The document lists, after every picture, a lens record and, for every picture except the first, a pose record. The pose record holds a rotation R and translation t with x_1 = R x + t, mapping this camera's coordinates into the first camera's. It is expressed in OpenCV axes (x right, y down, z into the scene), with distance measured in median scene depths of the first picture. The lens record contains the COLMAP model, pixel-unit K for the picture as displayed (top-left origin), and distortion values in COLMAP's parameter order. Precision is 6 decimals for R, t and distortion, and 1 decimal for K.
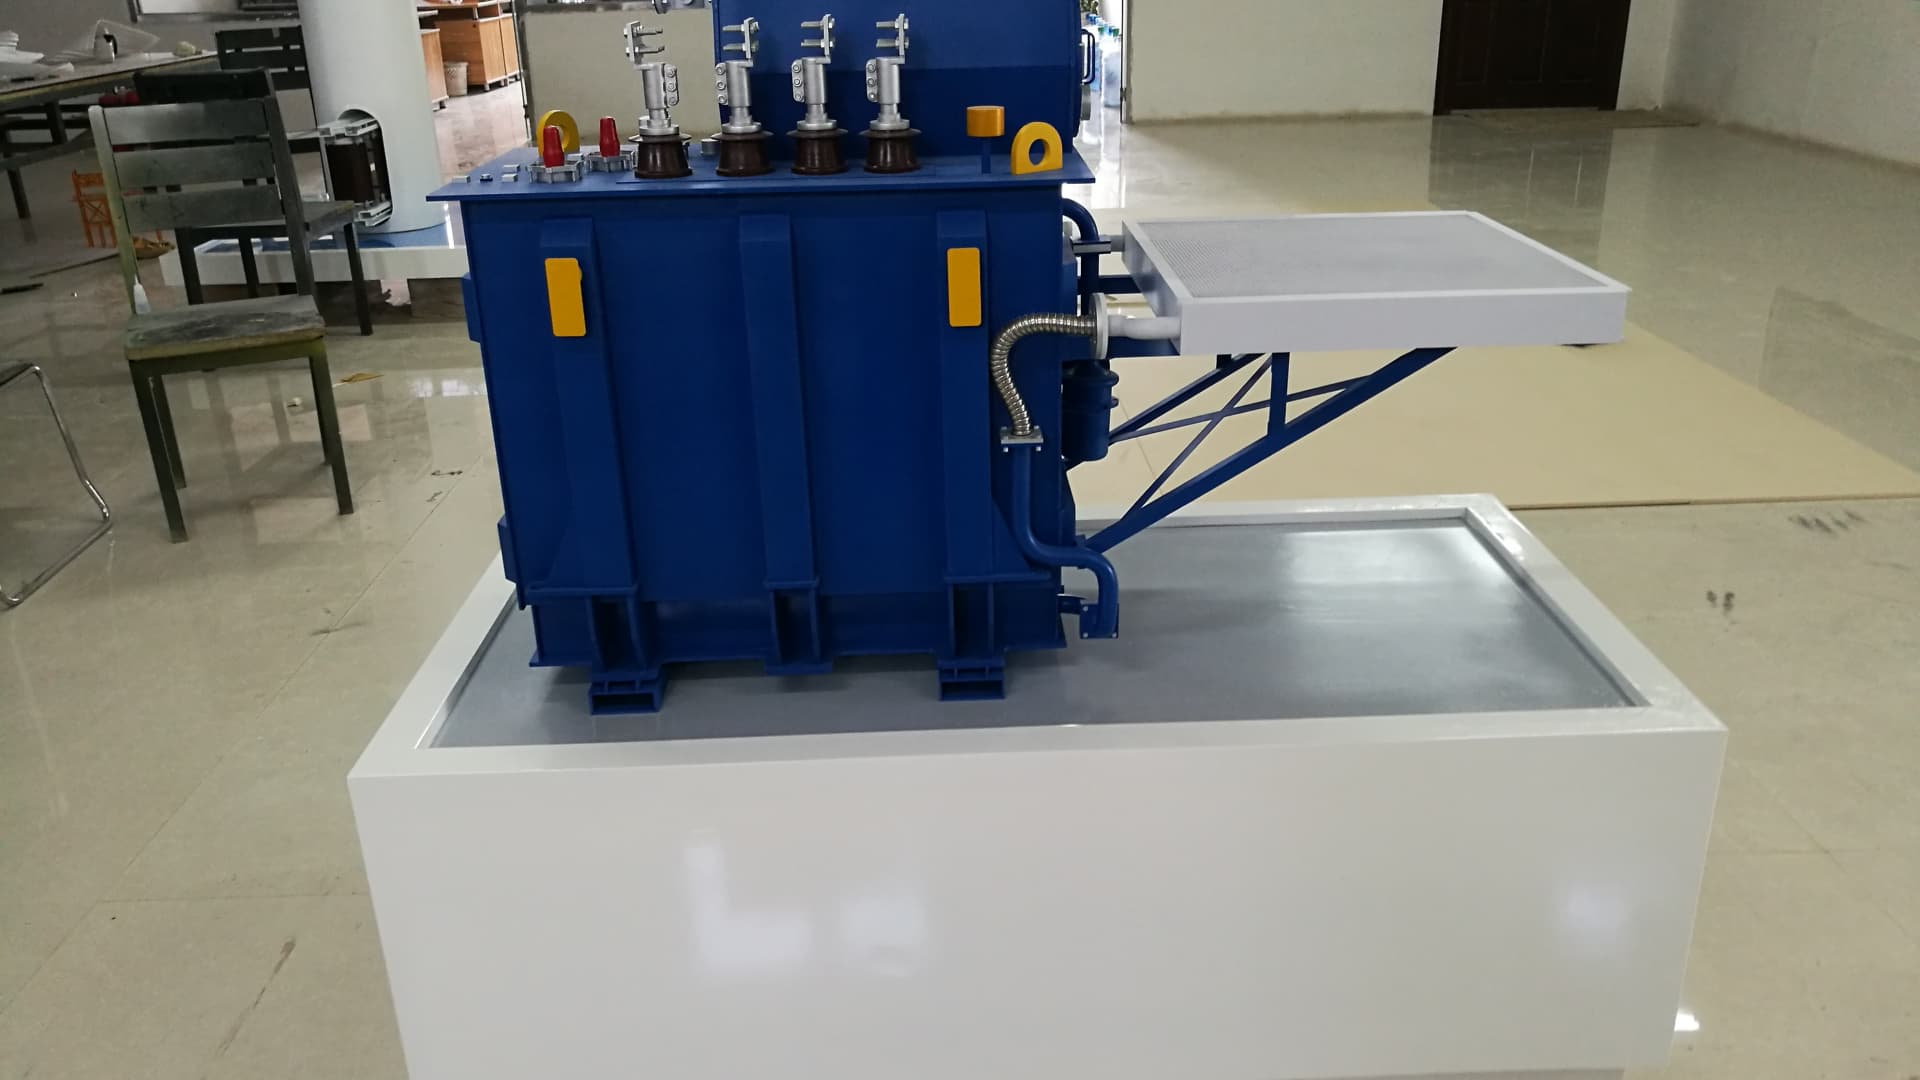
lens RADIAL K [[1466.8, 0, 960.0], [0, 1466.8, 540.0], [0, 0, 1]] dist [-0.004640, -0.002305]
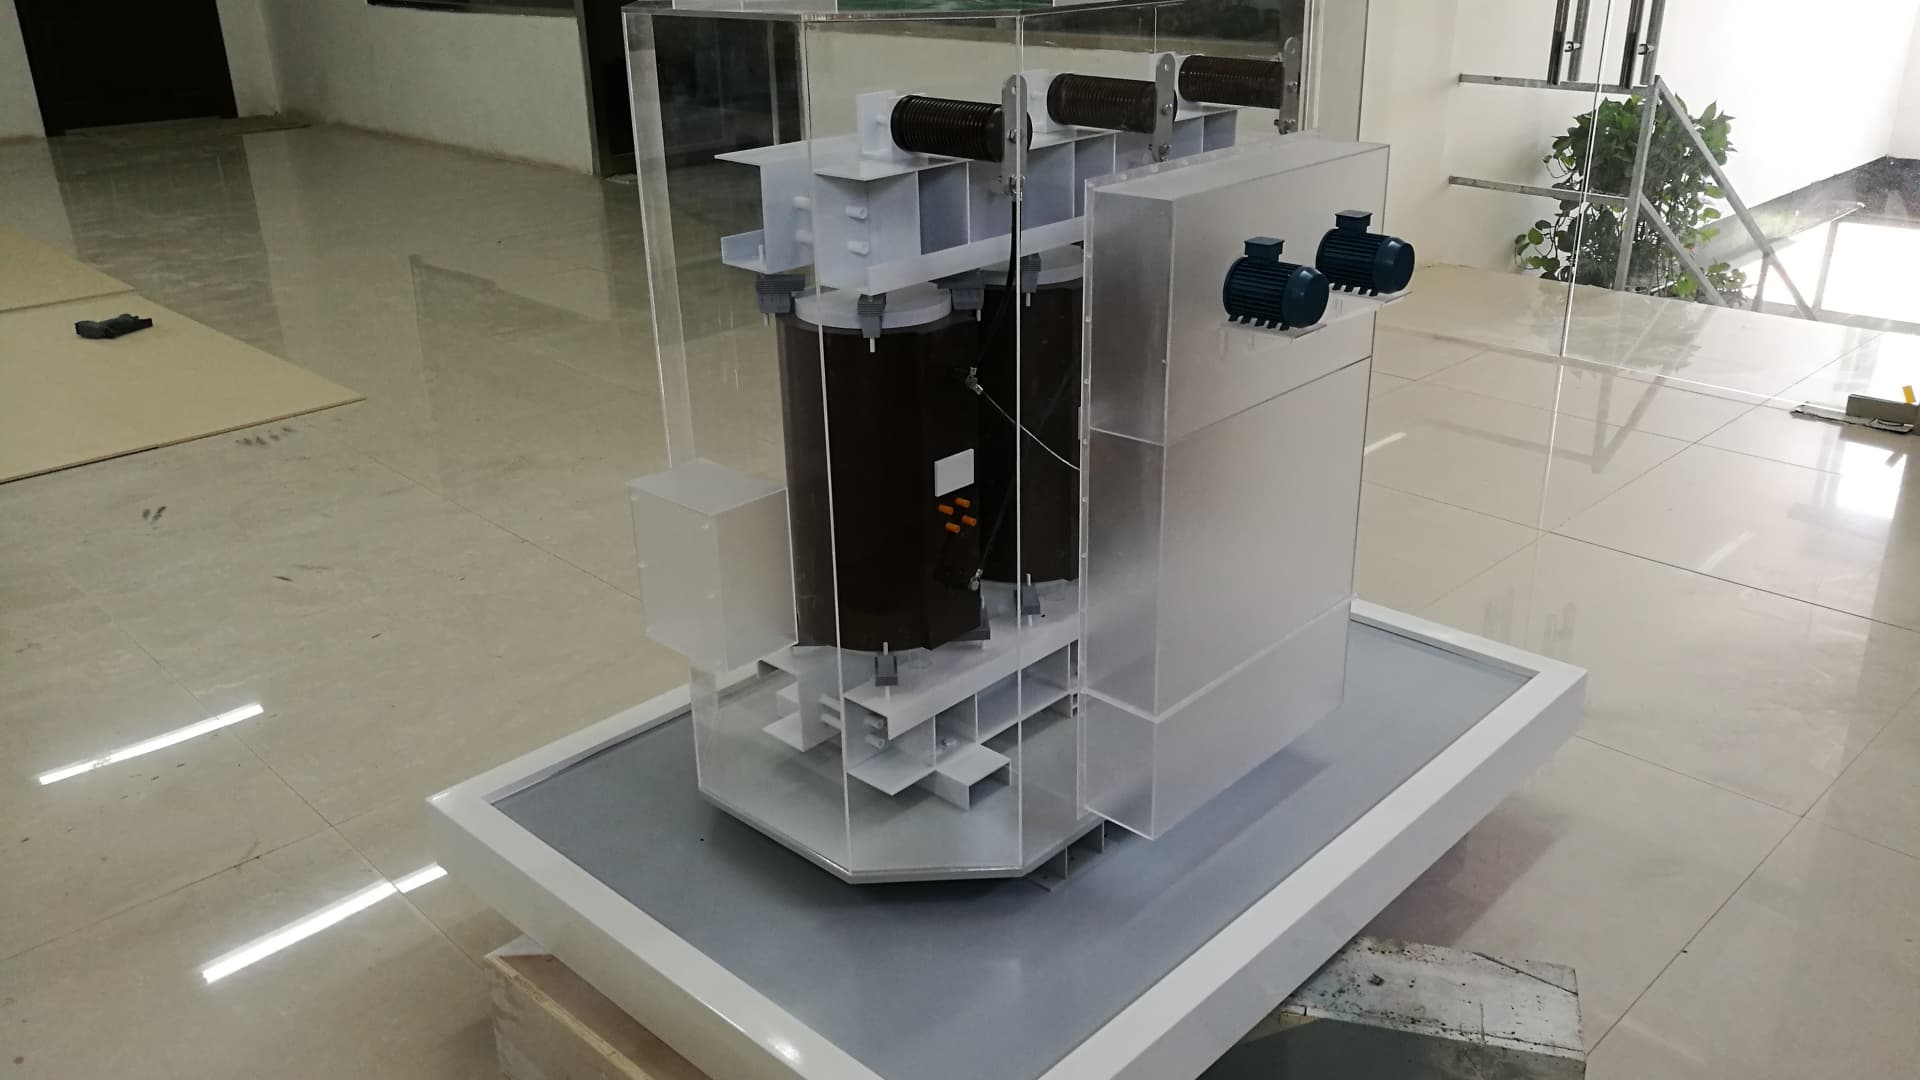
lens RADIAL K [[1466.8, 0, 960.0], [0, 1466.8, 540.0], [0, 0, 1]] dist [-0.004640, -0.002305]
pose [[0.724504, -0.258293, 0.639045, 0.077890], [0.257729, 0.961397, 0.096388, 0.045214], [-0.639273, 0.094867, 0.763106, -0.155963]]
